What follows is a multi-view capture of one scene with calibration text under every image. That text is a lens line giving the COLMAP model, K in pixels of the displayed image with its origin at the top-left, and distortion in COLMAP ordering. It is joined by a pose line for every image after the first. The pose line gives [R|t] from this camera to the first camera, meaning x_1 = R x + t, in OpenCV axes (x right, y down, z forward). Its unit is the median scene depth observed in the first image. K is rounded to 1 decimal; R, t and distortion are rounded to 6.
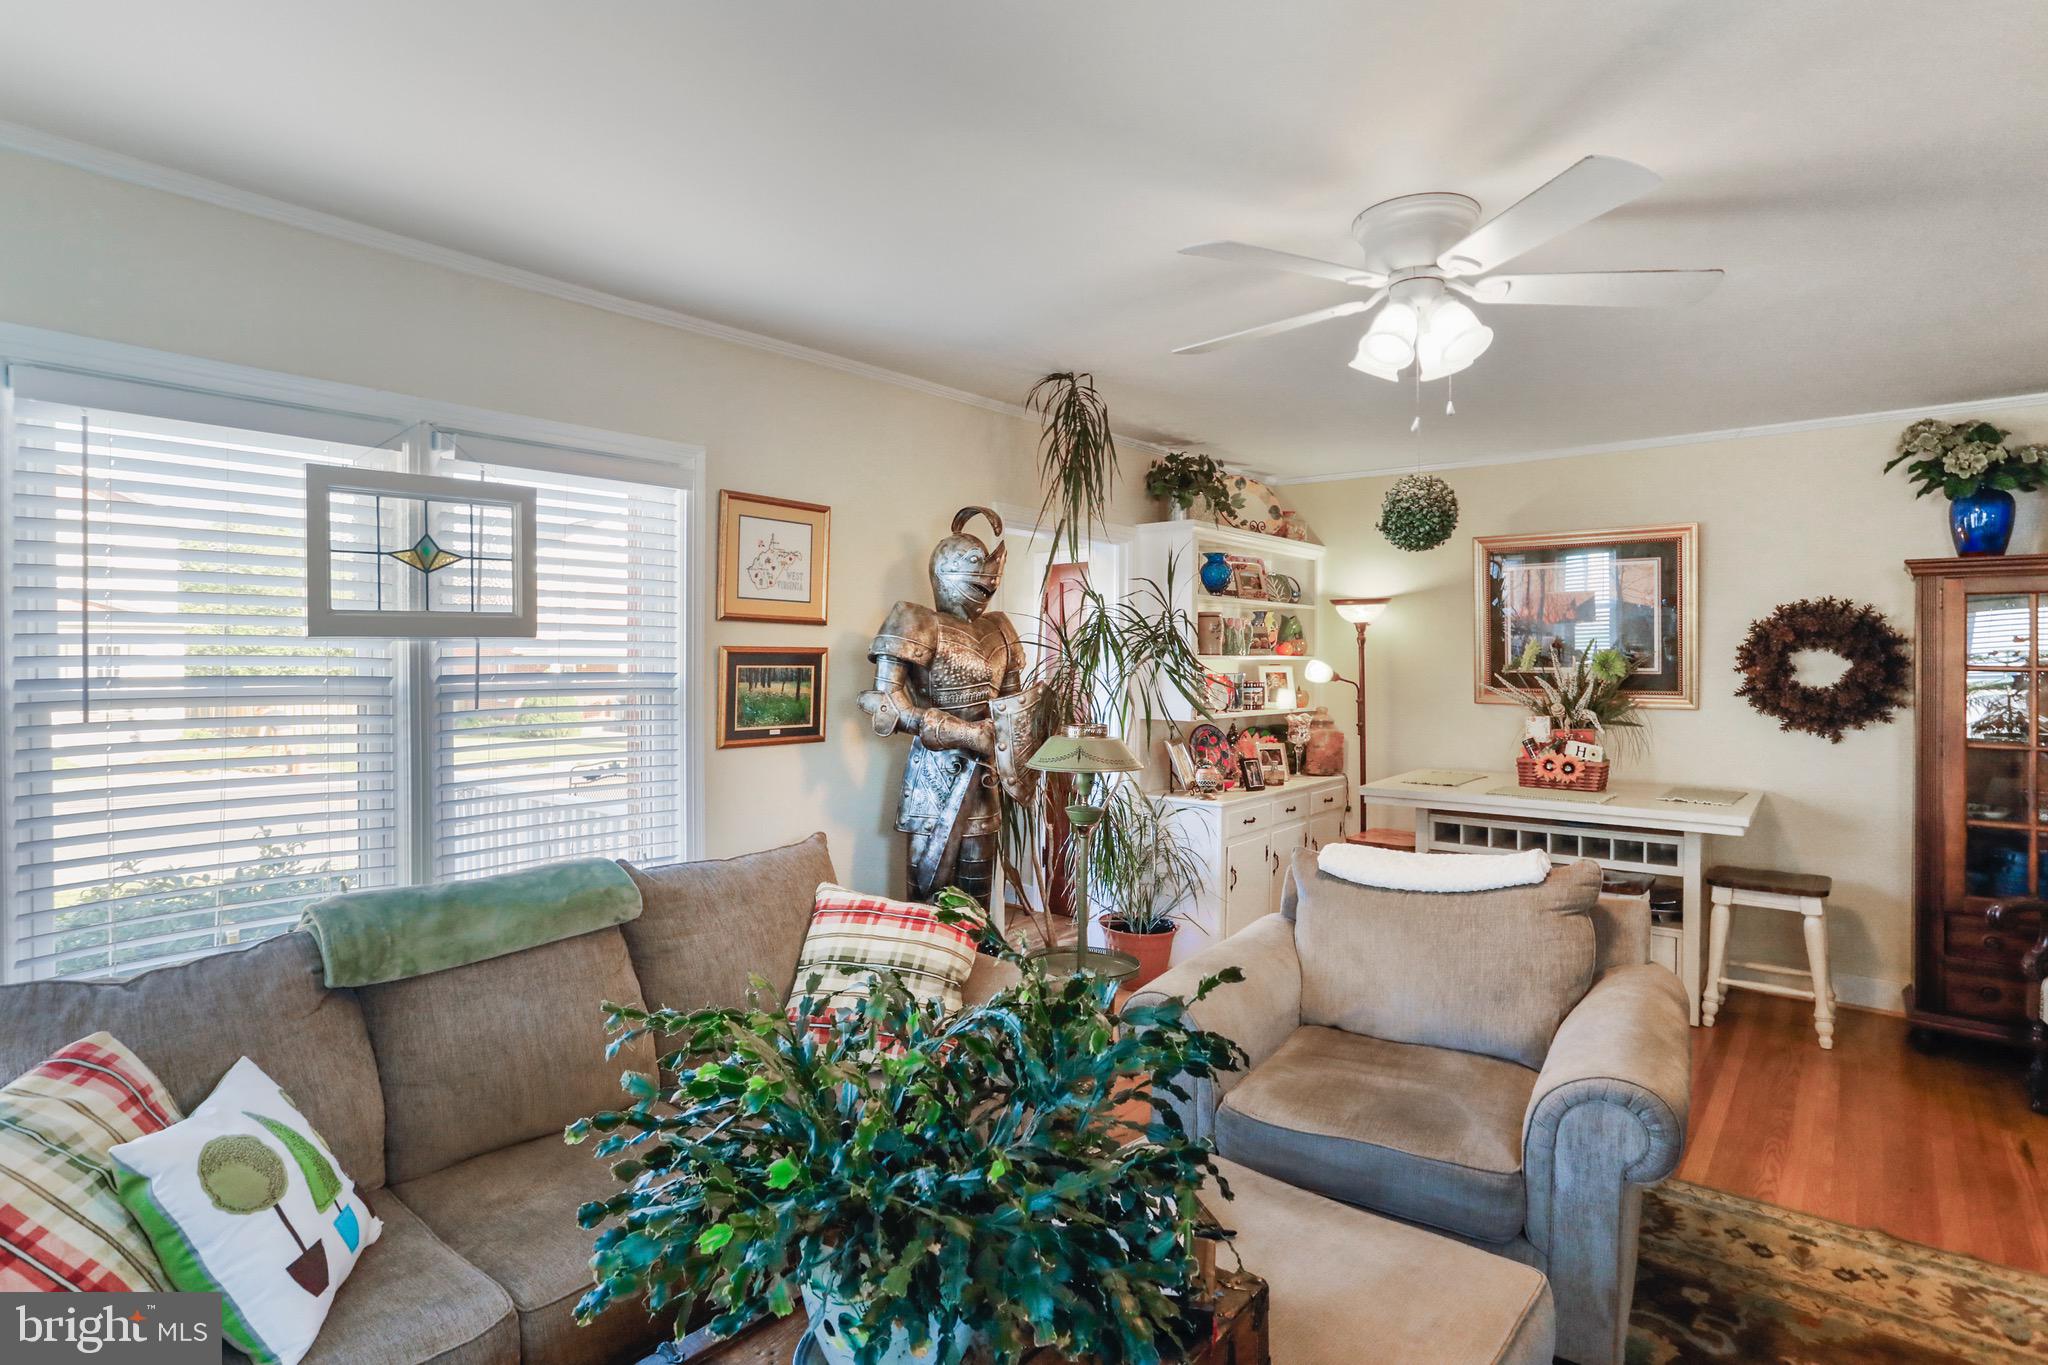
lens RADIAL K [[1023.6, 0, 1037.1], [0, 1023.6, 680.2], [0, 0, 1]] dist [-0.049545, 0.020593]
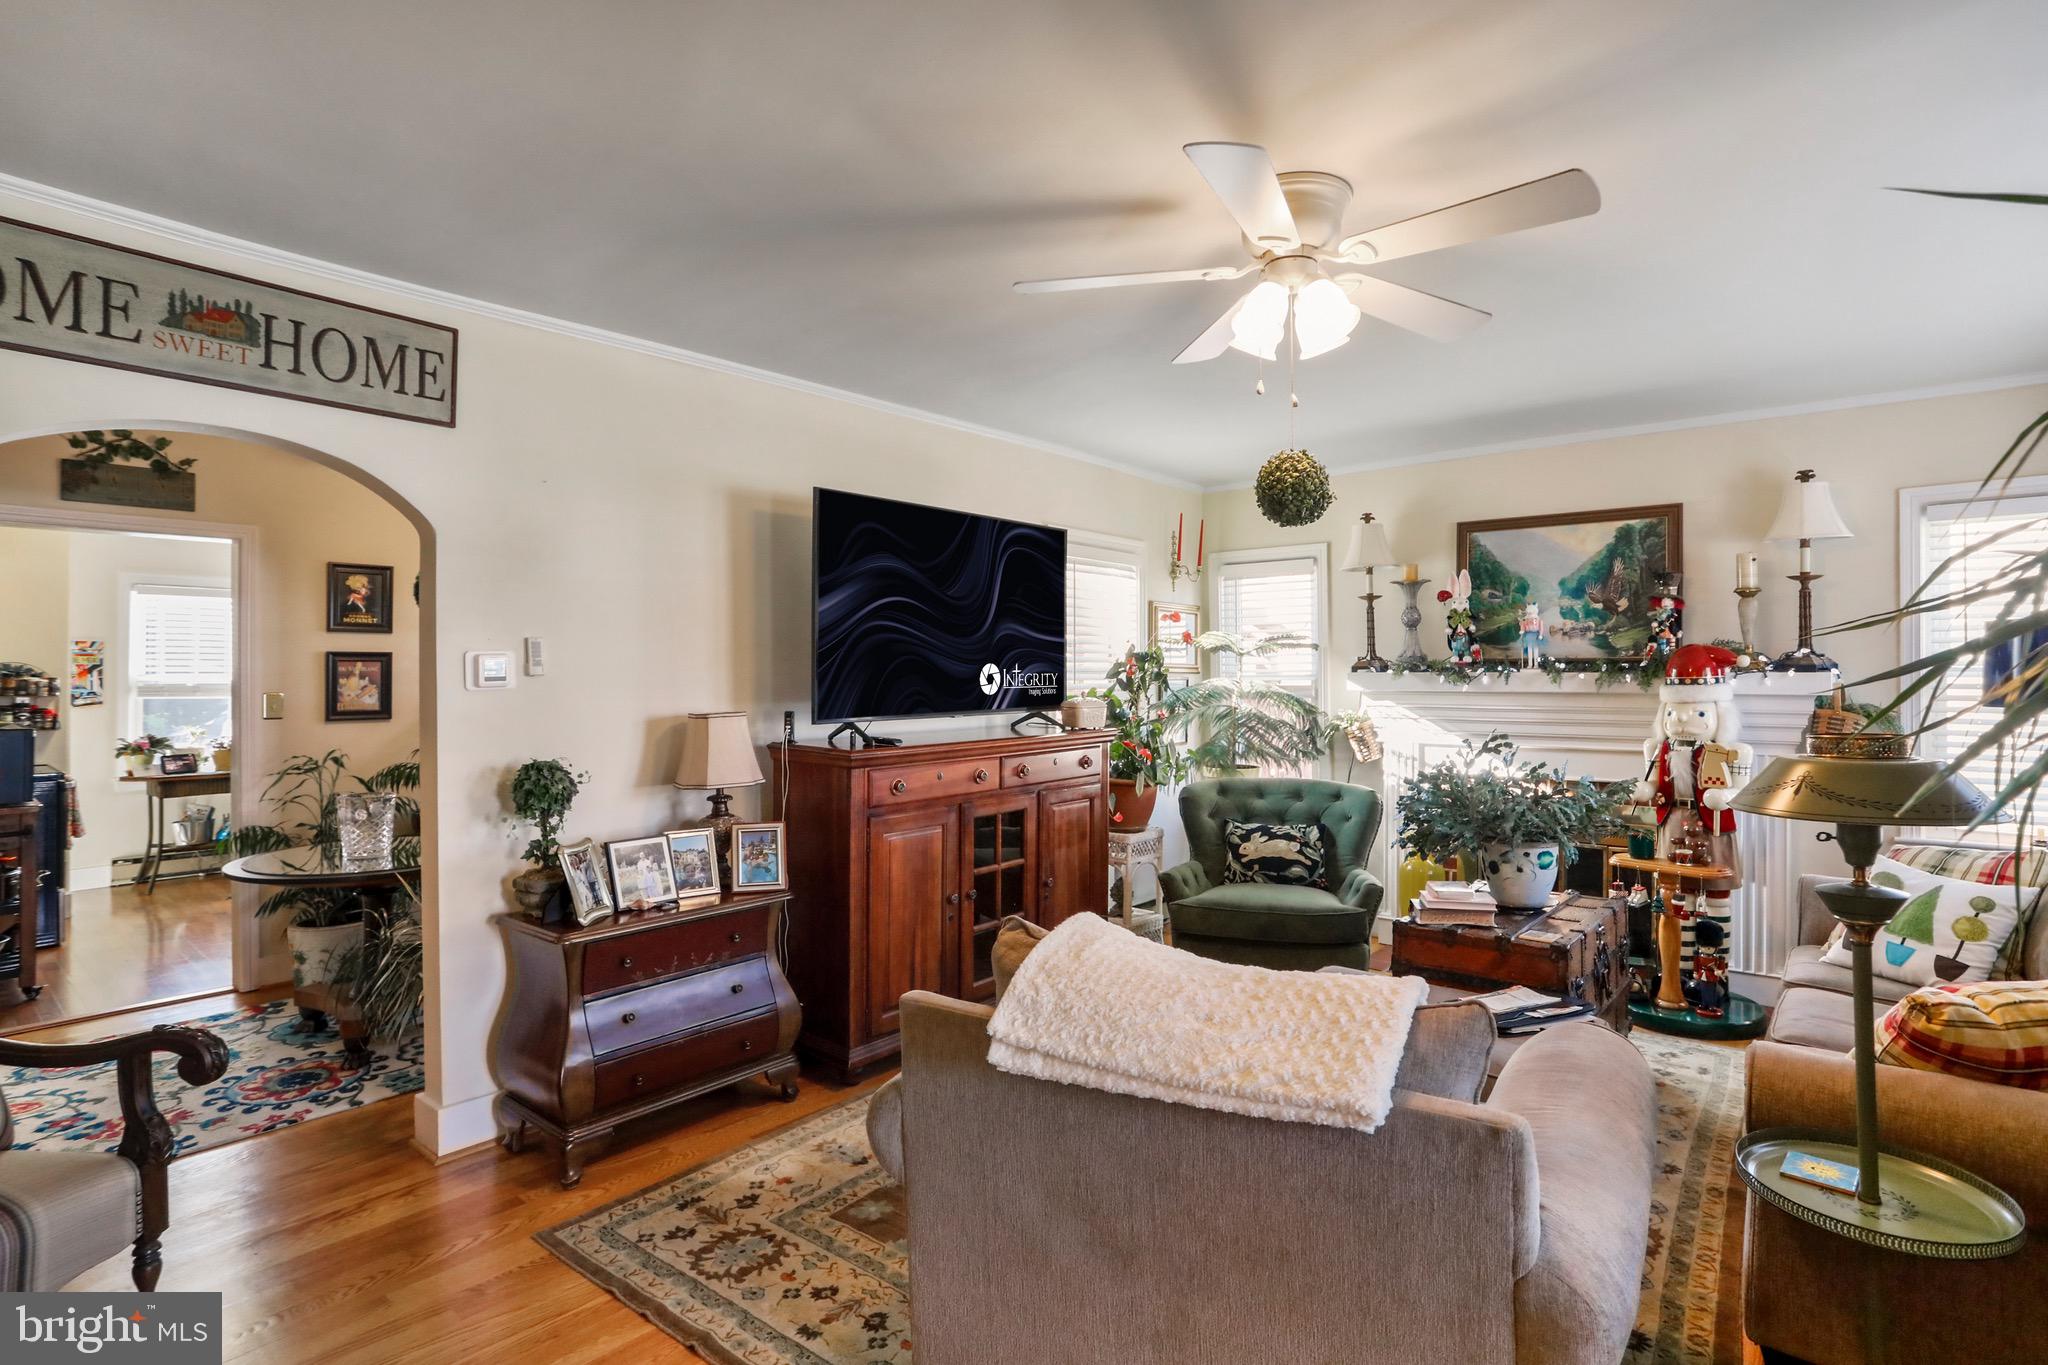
lens RADIAL K [[1023.6, 0, 1014.4], [0, 1023.6, 668.9], [0, 0, 1]] dist [-0.049545, 0.020593]
pose [[-0.999944, 0.010446, -0.001580, 0.569328], [0.010444, 0.999945, 0.000964, -0.001238], [0.001590, 0.000947, -0.999998, 1.787892]]
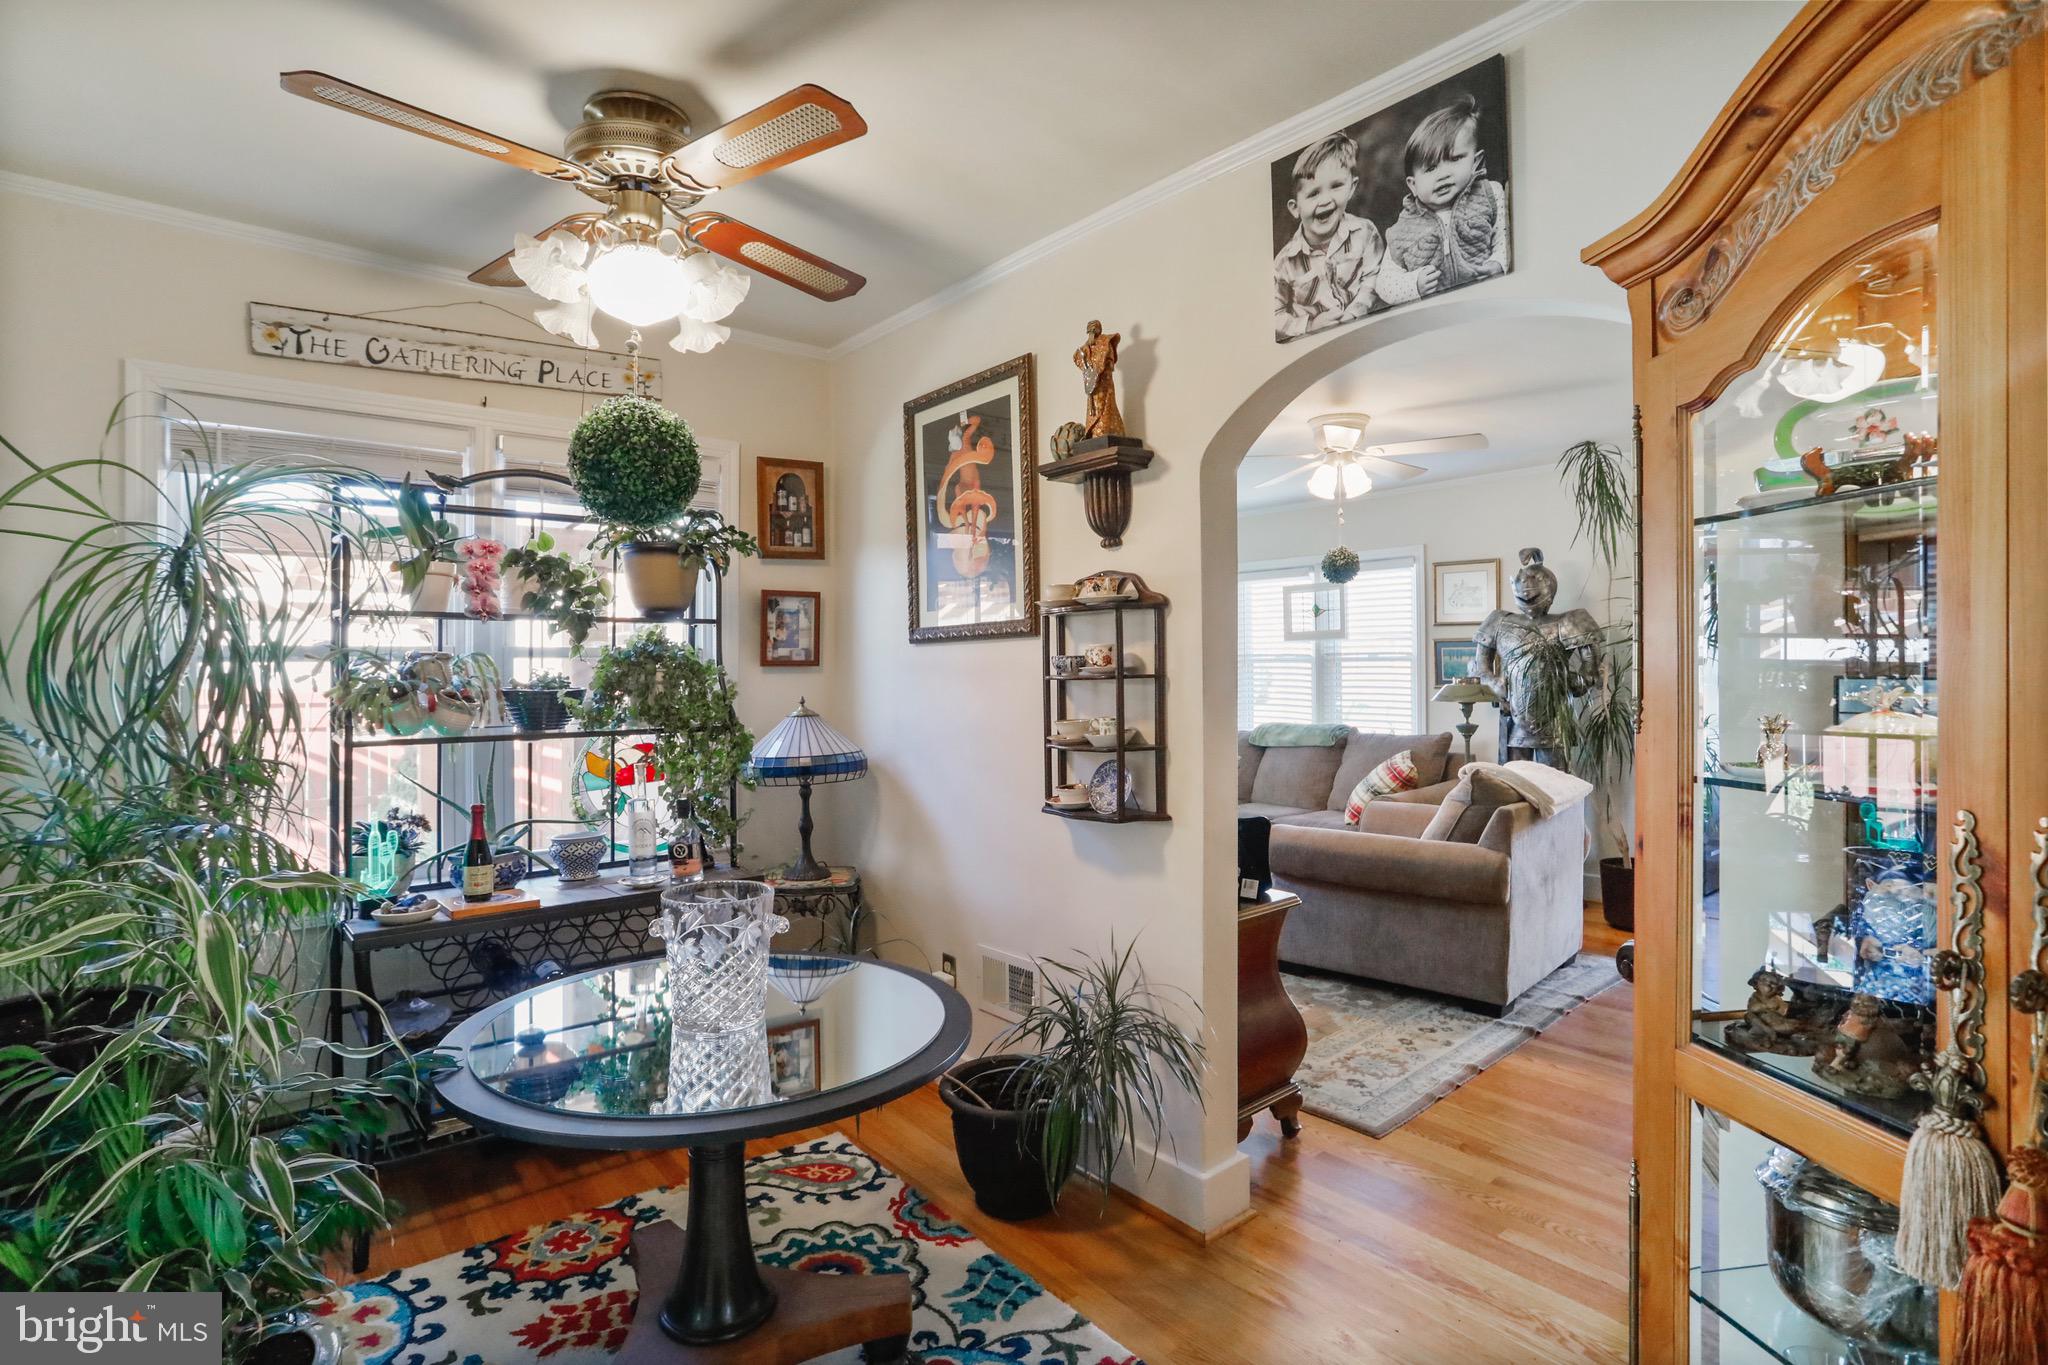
lens RADIAL K [[1023.6, 0, 1022.0], [0, 1023.6, 657.0], [0, 0, 1]] dist [-0.049545, 0.020593]
pose [[-0.154665, -0.001584, -0.987966, 2.216617], [-0.002205, 0.999997, -0.001258, 0.009715], [0.987964, 0.001984, -0.154668, 0.595763]]
